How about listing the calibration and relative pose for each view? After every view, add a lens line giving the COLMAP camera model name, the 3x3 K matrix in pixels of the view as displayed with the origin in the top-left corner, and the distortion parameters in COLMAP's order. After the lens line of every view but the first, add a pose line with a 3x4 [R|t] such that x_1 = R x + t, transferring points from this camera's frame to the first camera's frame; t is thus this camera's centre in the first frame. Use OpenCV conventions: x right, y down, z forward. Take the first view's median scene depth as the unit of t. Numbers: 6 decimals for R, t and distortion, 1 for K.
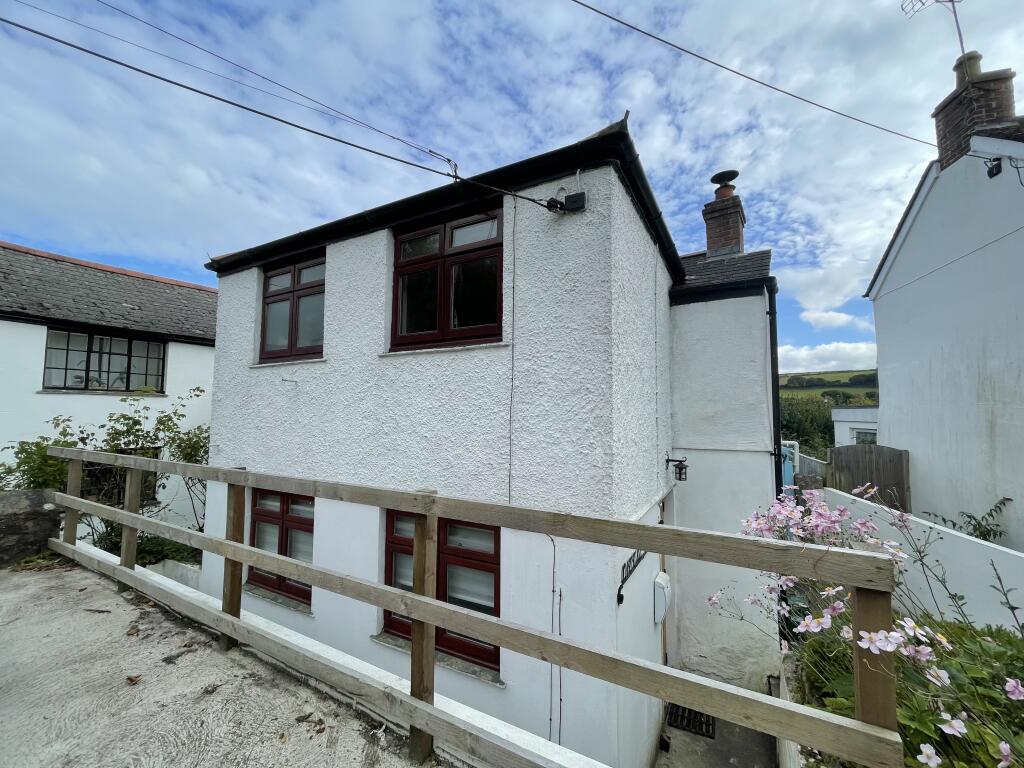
lens RADIAL K [[414.8, 0, 511.9], [0, 414.8, 386.2], [0, 0, 1]] dist [-0.003224, -0.000312]
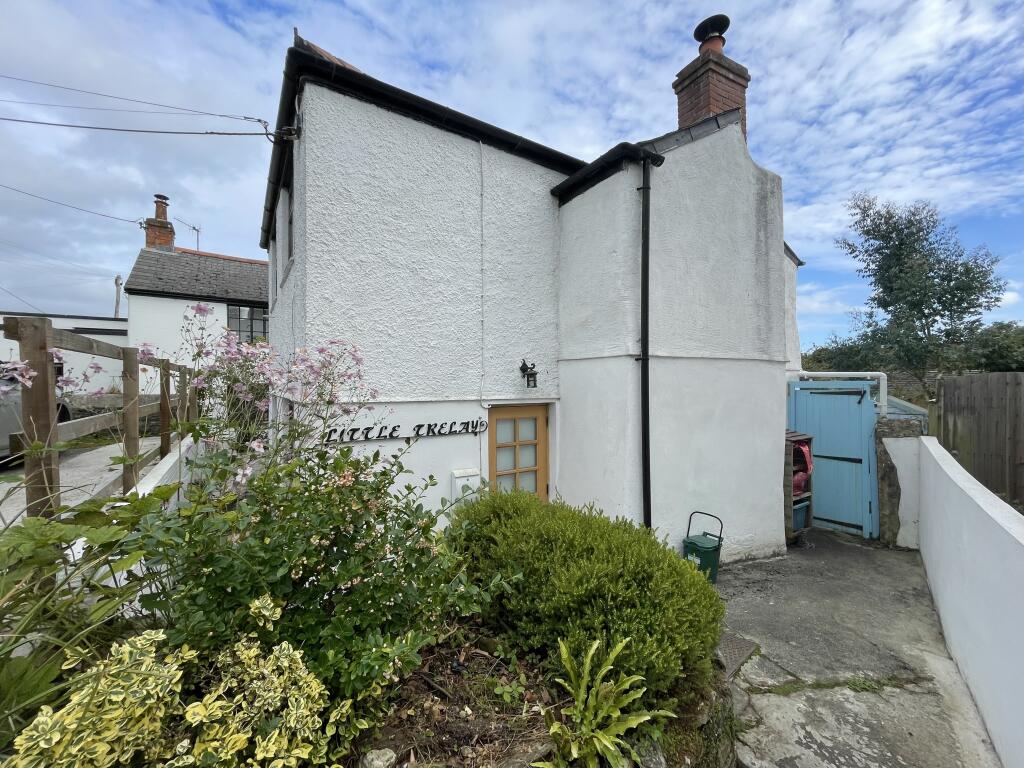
lens RADIAL K [[414.8, 0, 513.2], [0, 414.8, 382.9], [0, 0, 1]] dist [-0.003224, -0.000312]
pose [[0.886512, -0.009222, -0.462614, 0.737532], [0.038959, 0.997739, 0.054769, 0.144998], [0.461063, -0.066577, 0.884866, 0.118807]]
